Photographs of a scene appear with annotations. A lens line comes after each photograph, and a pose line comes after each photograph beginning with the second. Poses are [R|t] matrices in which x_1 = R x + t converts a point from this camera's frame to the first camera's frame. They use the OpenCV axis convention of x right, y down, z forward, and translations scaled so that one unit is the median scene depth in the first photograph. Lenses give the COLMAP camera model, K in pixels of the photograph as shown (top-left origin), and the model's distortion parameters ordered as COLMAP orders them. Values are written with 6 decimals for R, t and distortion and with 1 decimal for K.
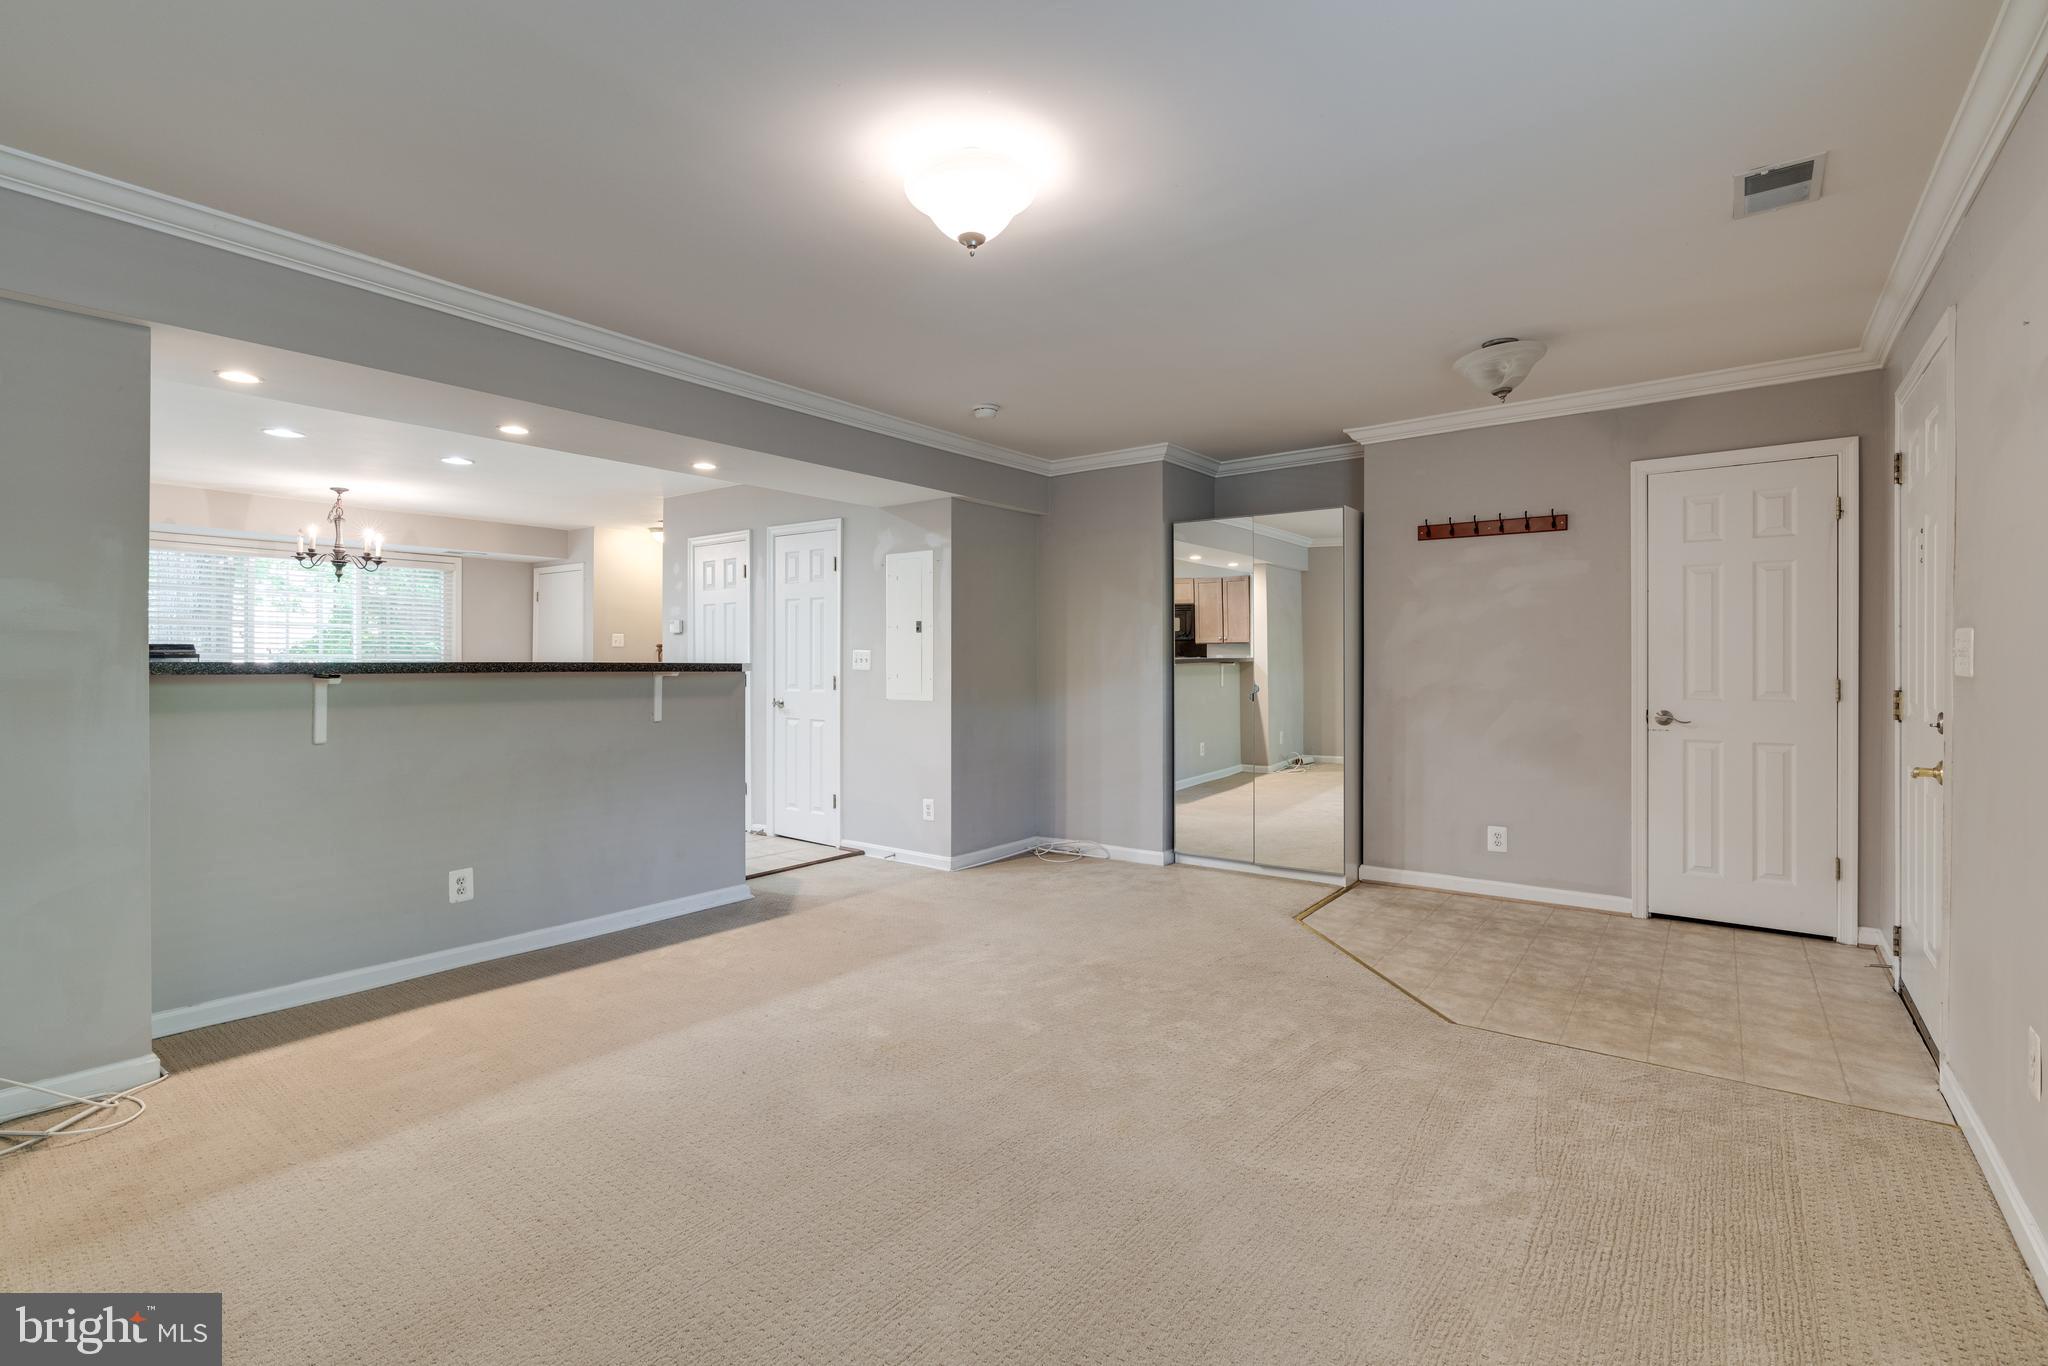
lens RADIAL K [[941.6, 0, 1012.5], [0, 941.6, 675.4], [0, 0, 1]] dist [-0.002925, 0.000573]
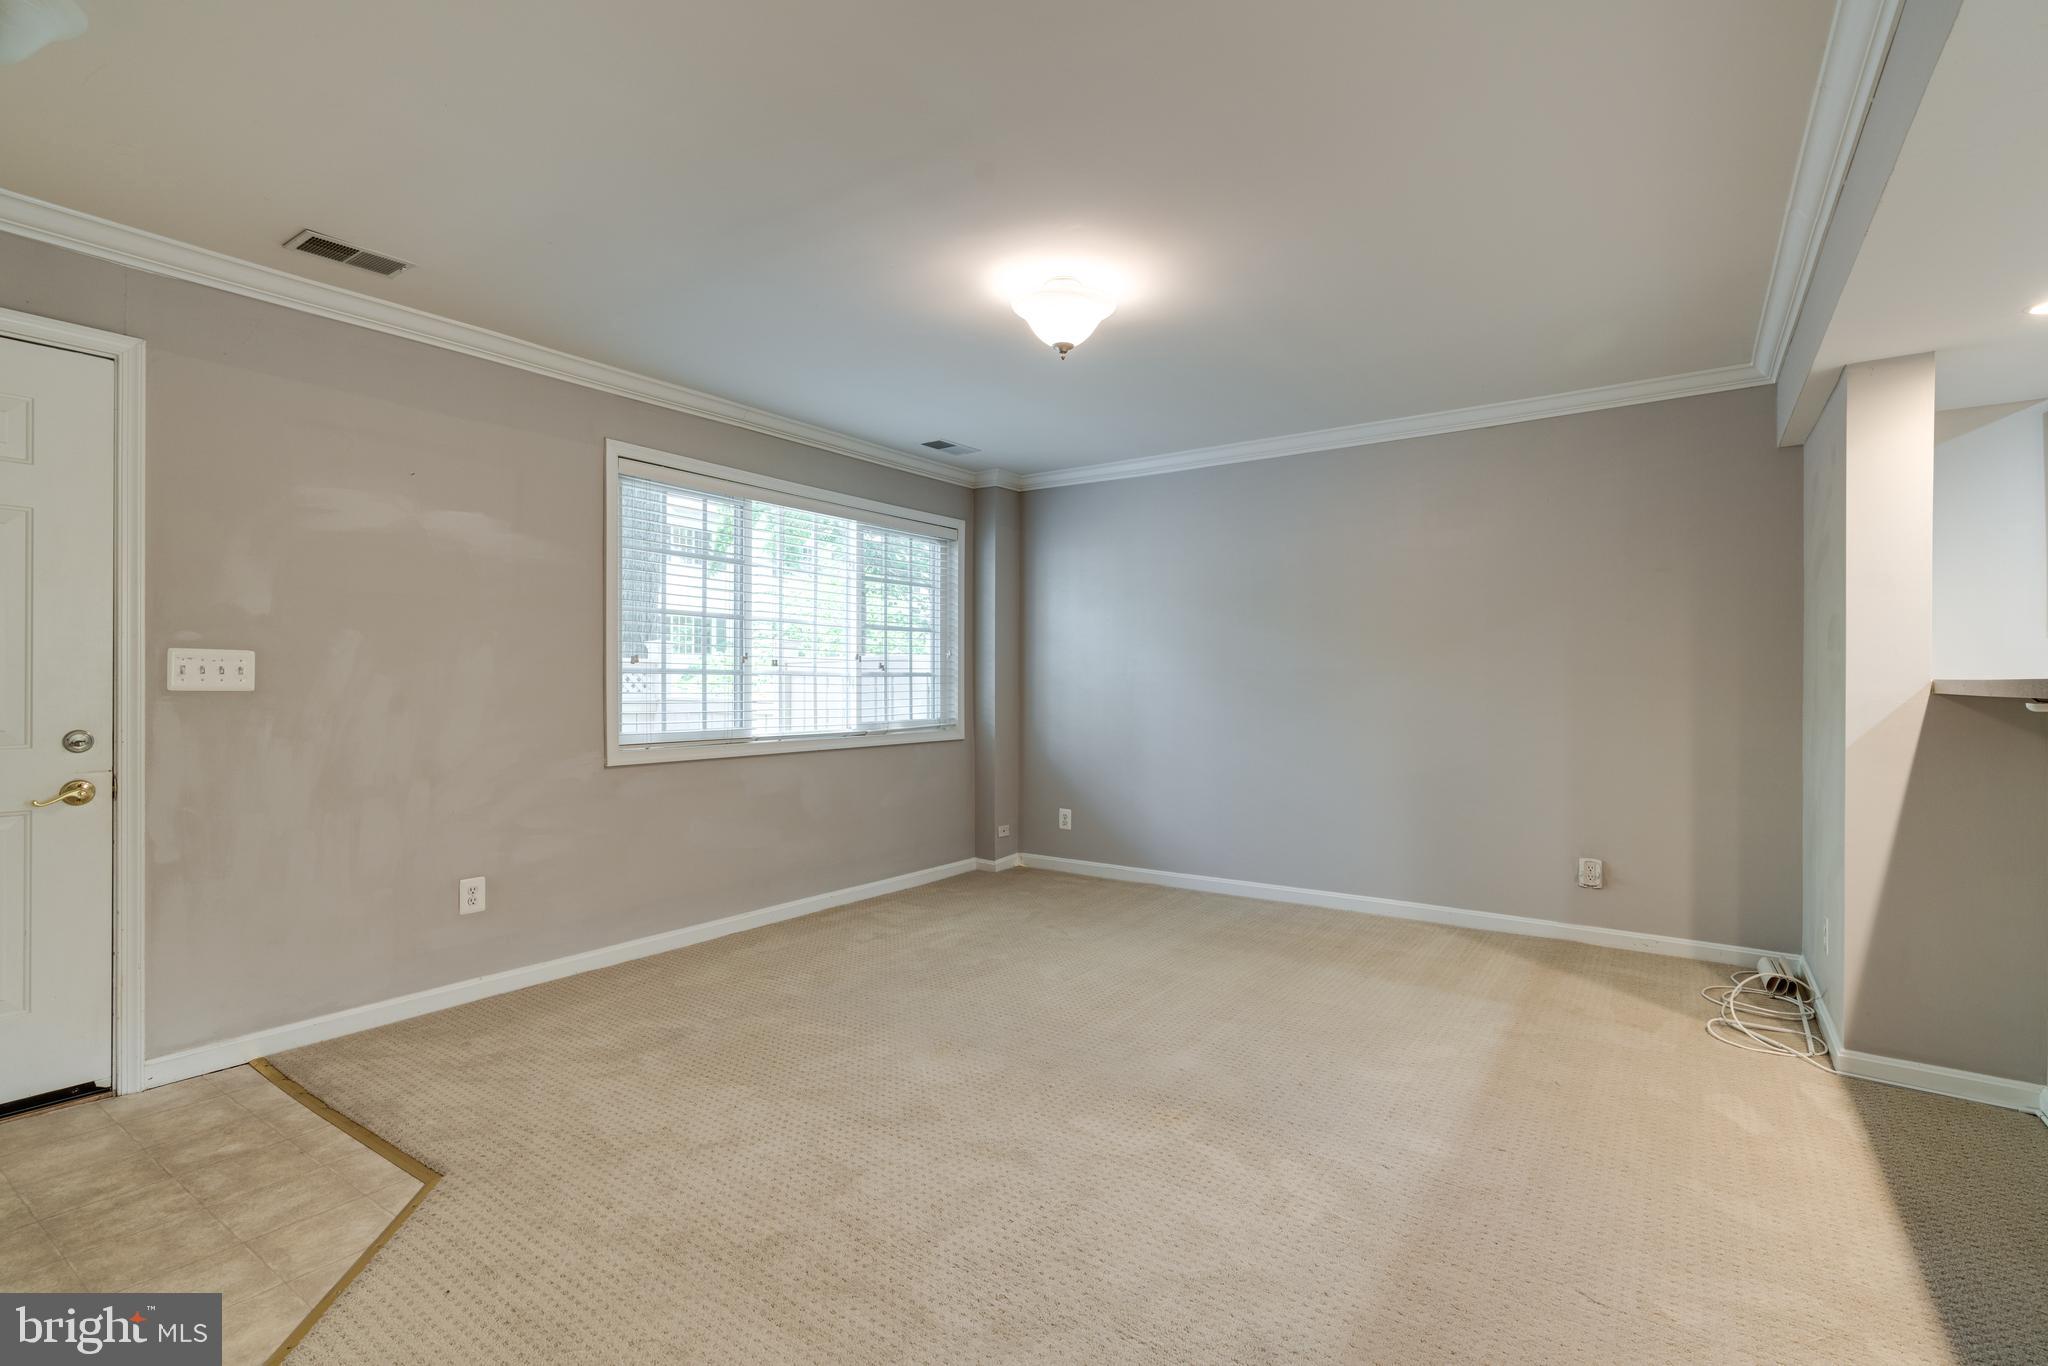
lens RADIAL K [[941.6, 0, 1012.5], [0, 941.6, 675.4], [0, 0, 1]] dist [-0.002925, 0.000573]
pose [[-0.999381, 0.000034, -0.035170, 0.041191], [-0.000157, 0.999985, 0.005422, -0.015631], [0.035170, 0.005425, -0.999367, 1.376295]]
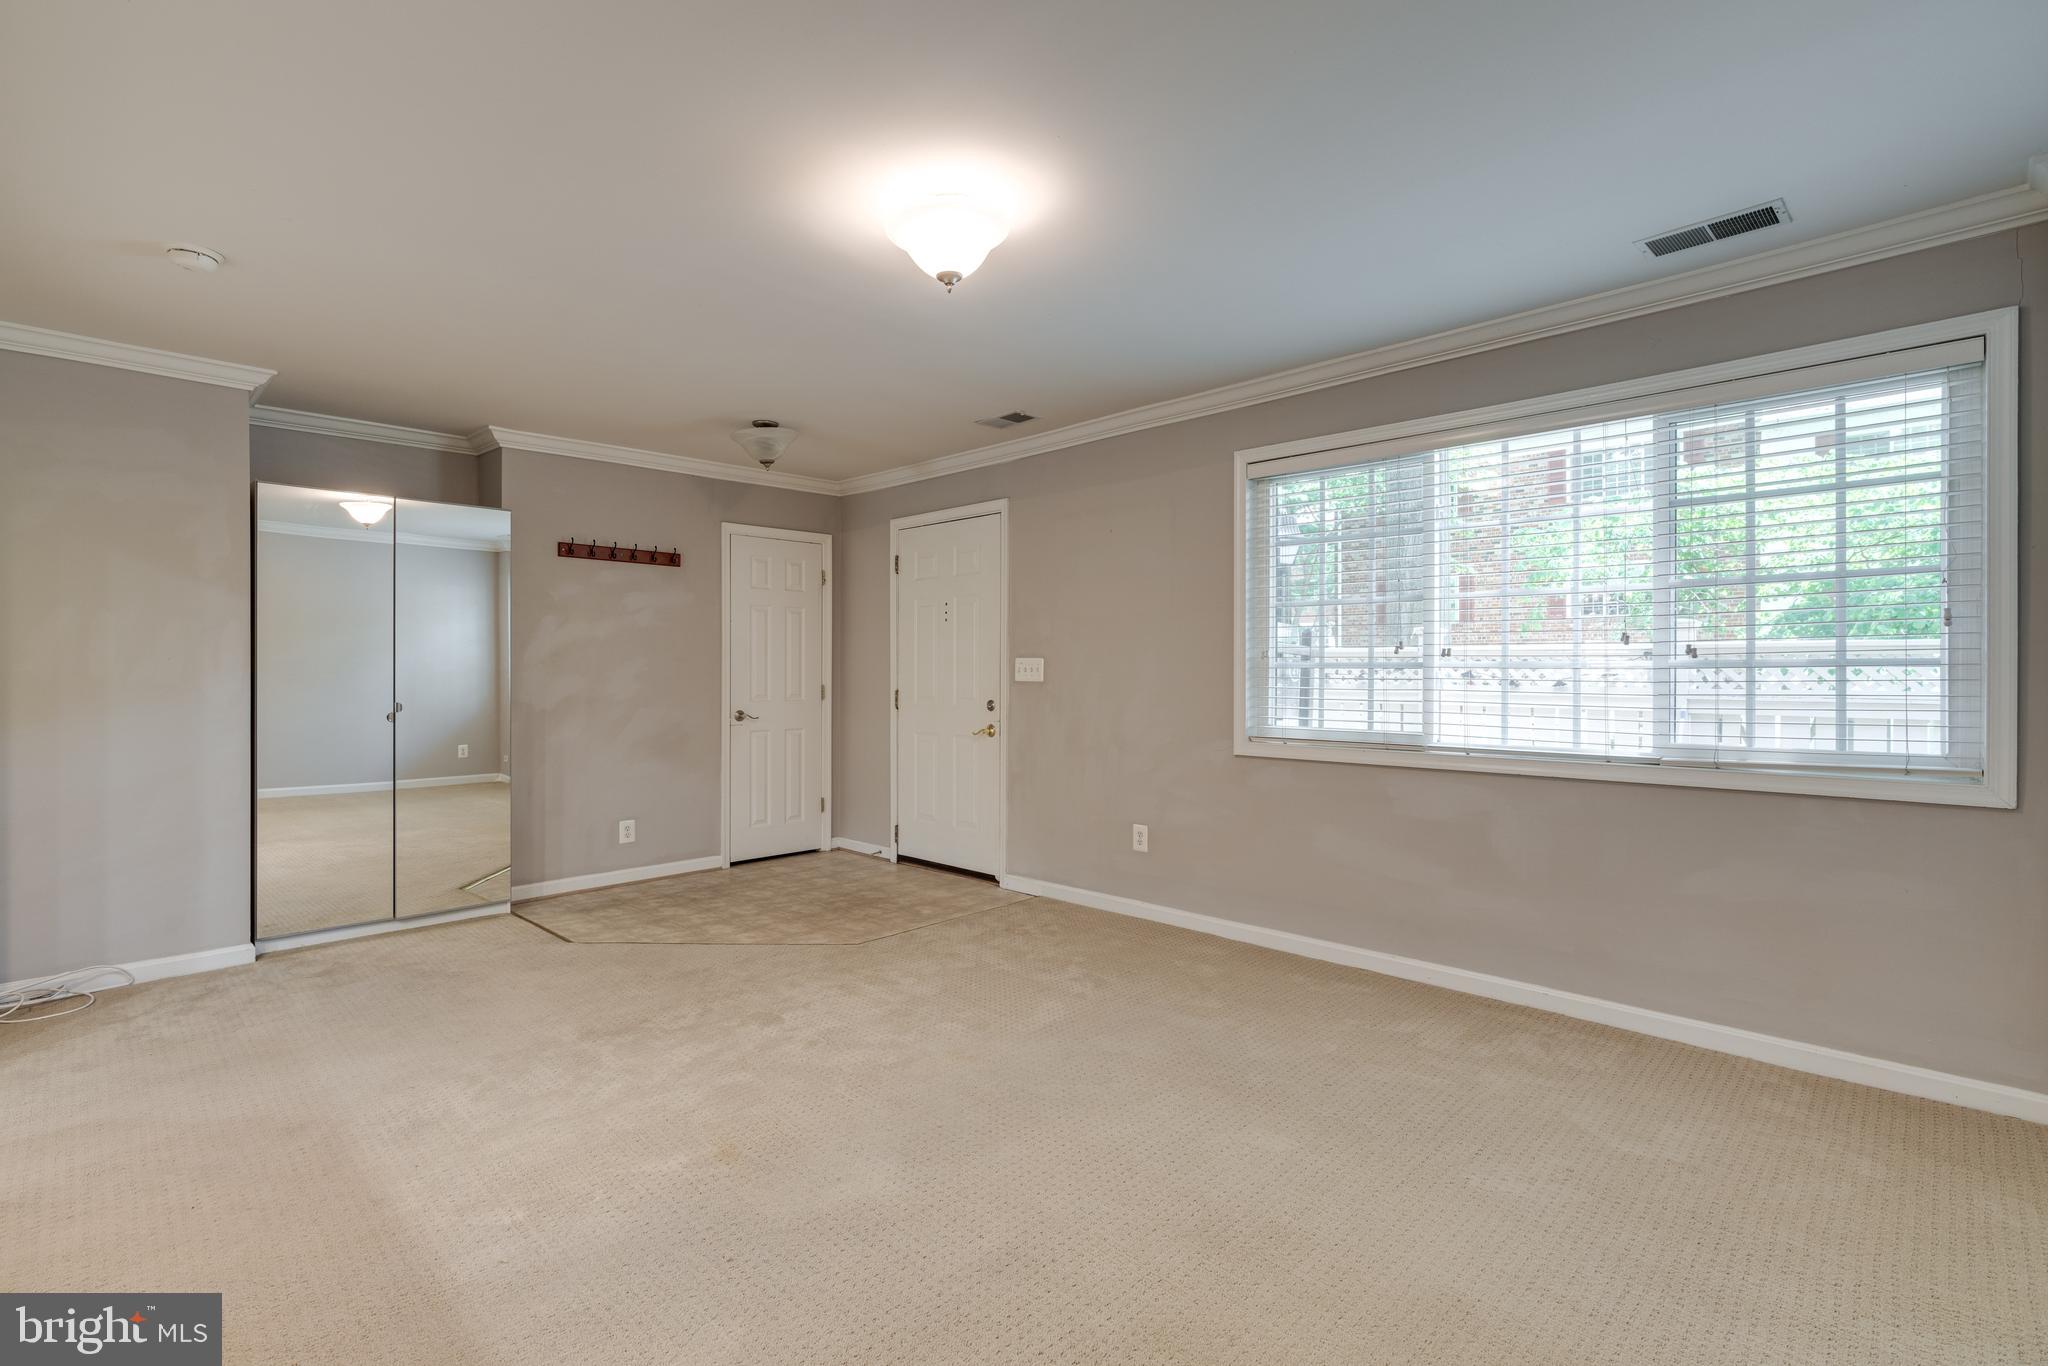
lens RADIAL K [[941.6, 0, 1012.5], [0, 941.6, 675.4], [0, 0, 1]] dist [-0.002925, 0.000573]
pose [[0.124909, -0.001660, 0.992167, -0.662641], [0.013868, 0.999904, -0.000073, -0.007904], [-0.992071, 0.013769, 0.124920, 0.483478]]
